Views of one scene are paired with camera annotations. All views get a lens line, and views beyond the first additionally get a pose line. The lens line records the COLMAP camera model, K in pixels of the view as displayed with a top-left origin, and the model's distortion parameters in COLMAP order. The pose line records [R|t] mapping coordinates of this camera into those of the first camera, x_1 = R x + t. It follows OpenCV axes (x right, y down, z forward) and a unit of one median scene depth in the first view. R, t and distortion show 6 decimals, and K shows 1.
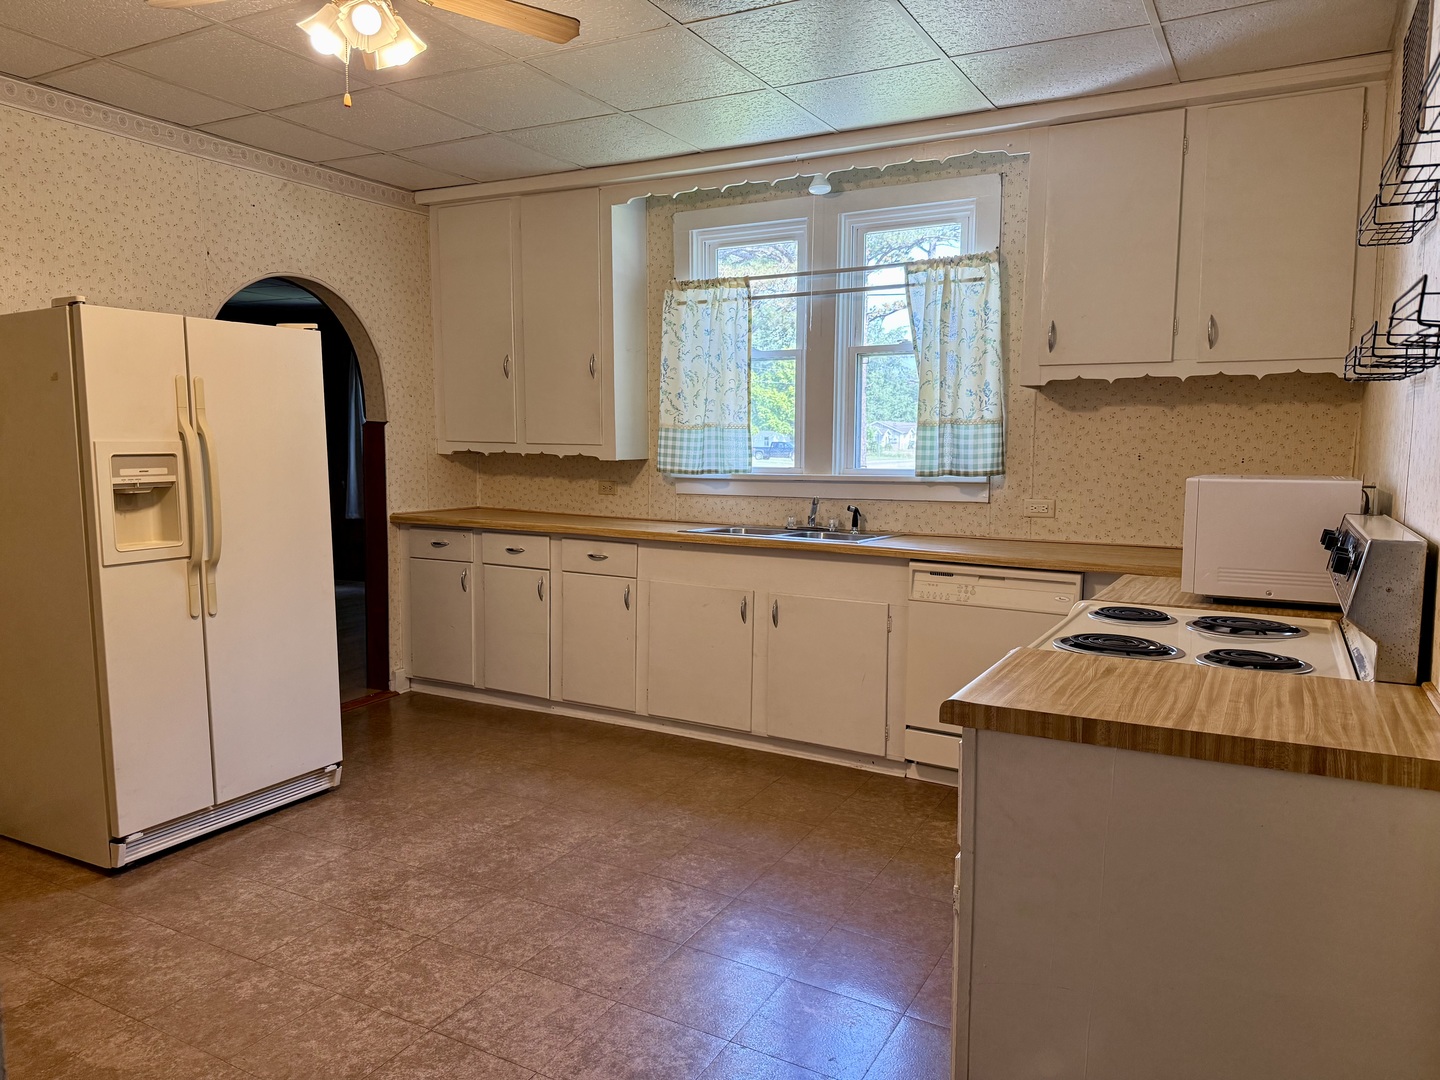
lens RADIAL K [[1018.9, 0, 717.8], [0, 1018.9, 561.9], [0, 0, 1]] dist [0.174301, -0.344892]
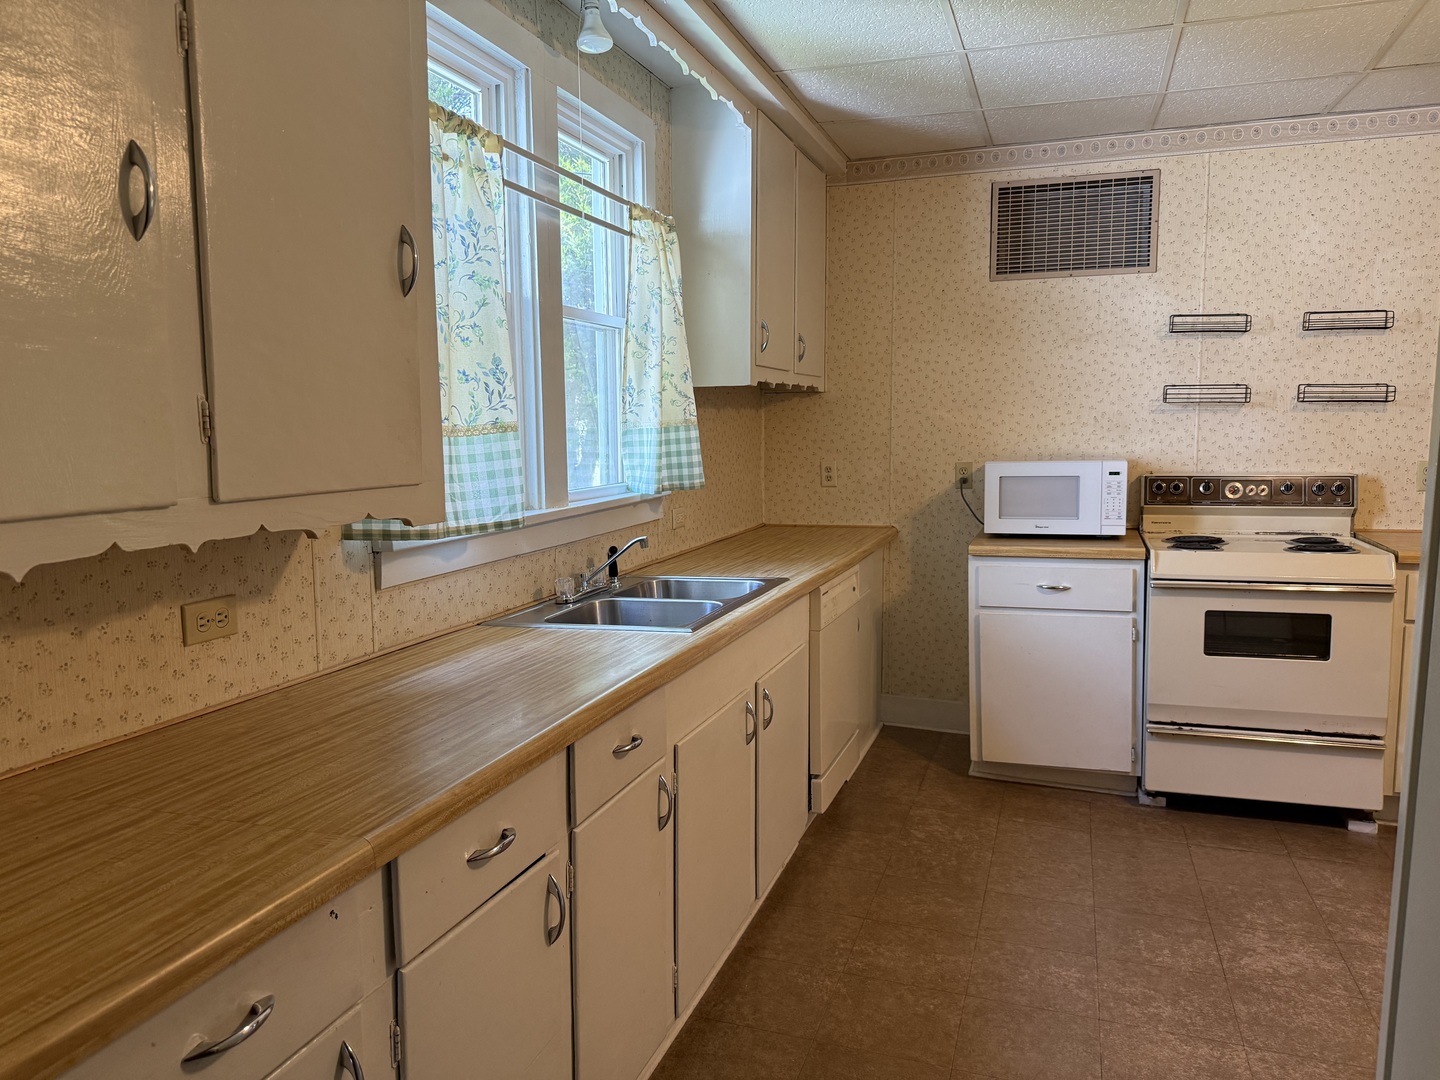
lens RADIAL K [[1022.8, 0, 699.2], [0, 1022.8, 565.5], [0, 0, 1]] dist [-0.002434, -0.017227]
pose [[-0.171579, -0.138138, 0.975438, -0.564641], [0.130489, 0.978210, 0.161483, -0.152239], [-0.976490, 0.154991, -0.149815, 1.114491]]
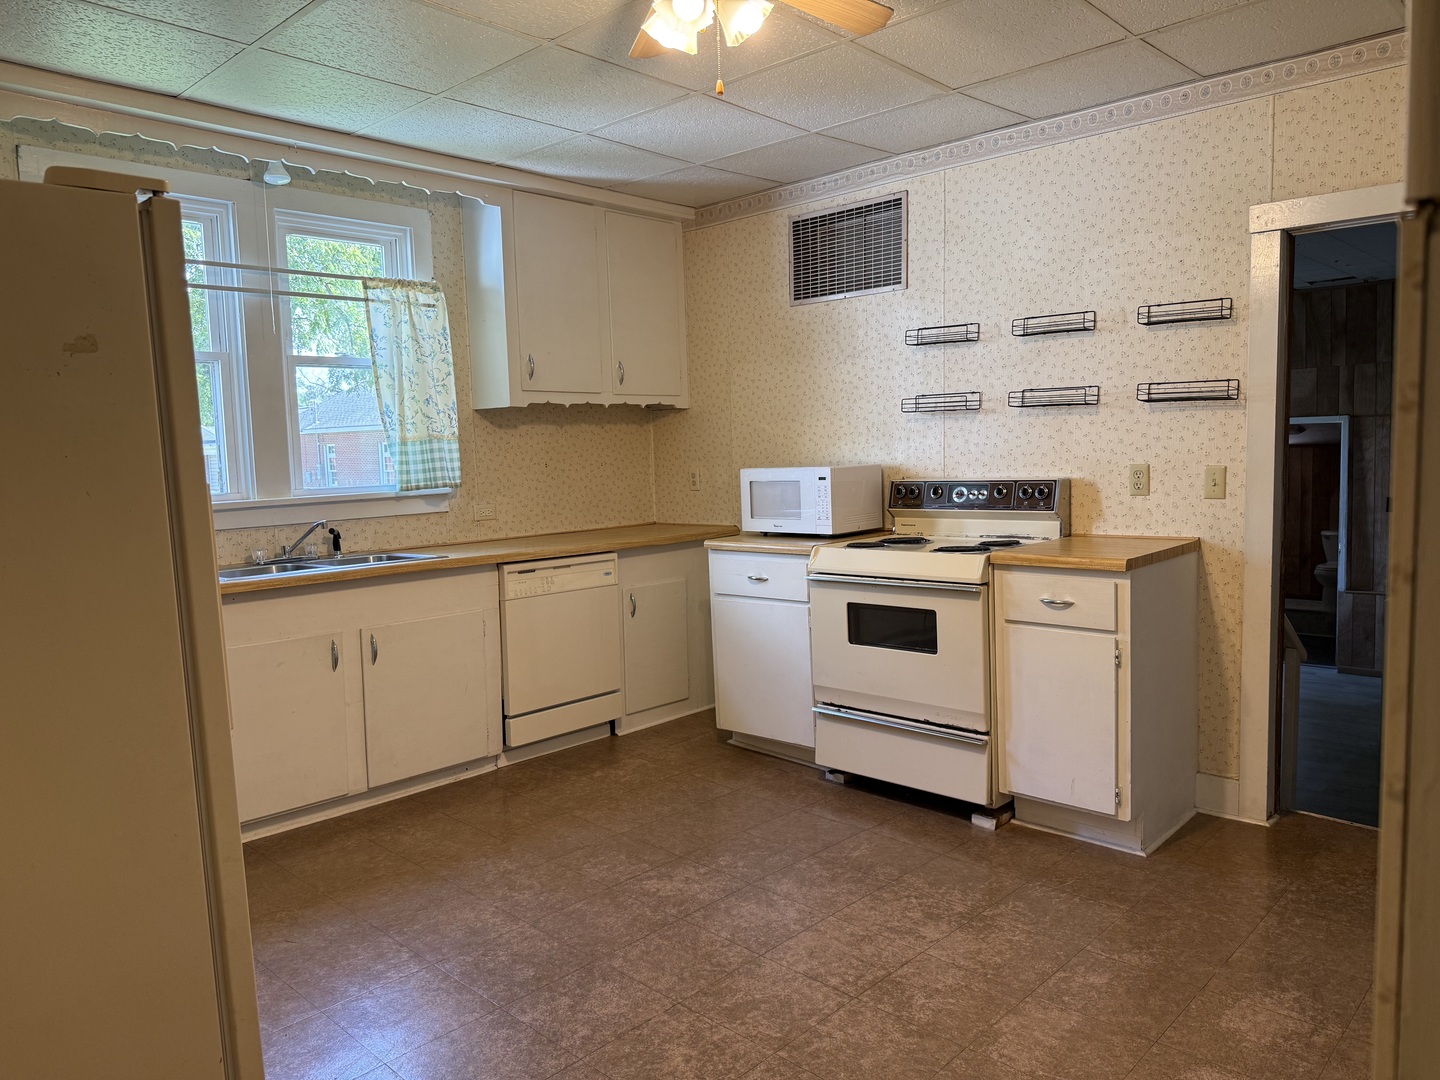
lens RADIAL K [[1018.9, 0, 717.8], [0, 1018.9, 561.9], [0, 0, 1]] dist [0.174301, -0.344892]
pose [[0.236519, -0.123614, 0.963732, -0.736379], [0.145210, 0.985232, 0.090734, -0.063413], [-0.960715, 0.118483, 0.250976, 0.465879]]
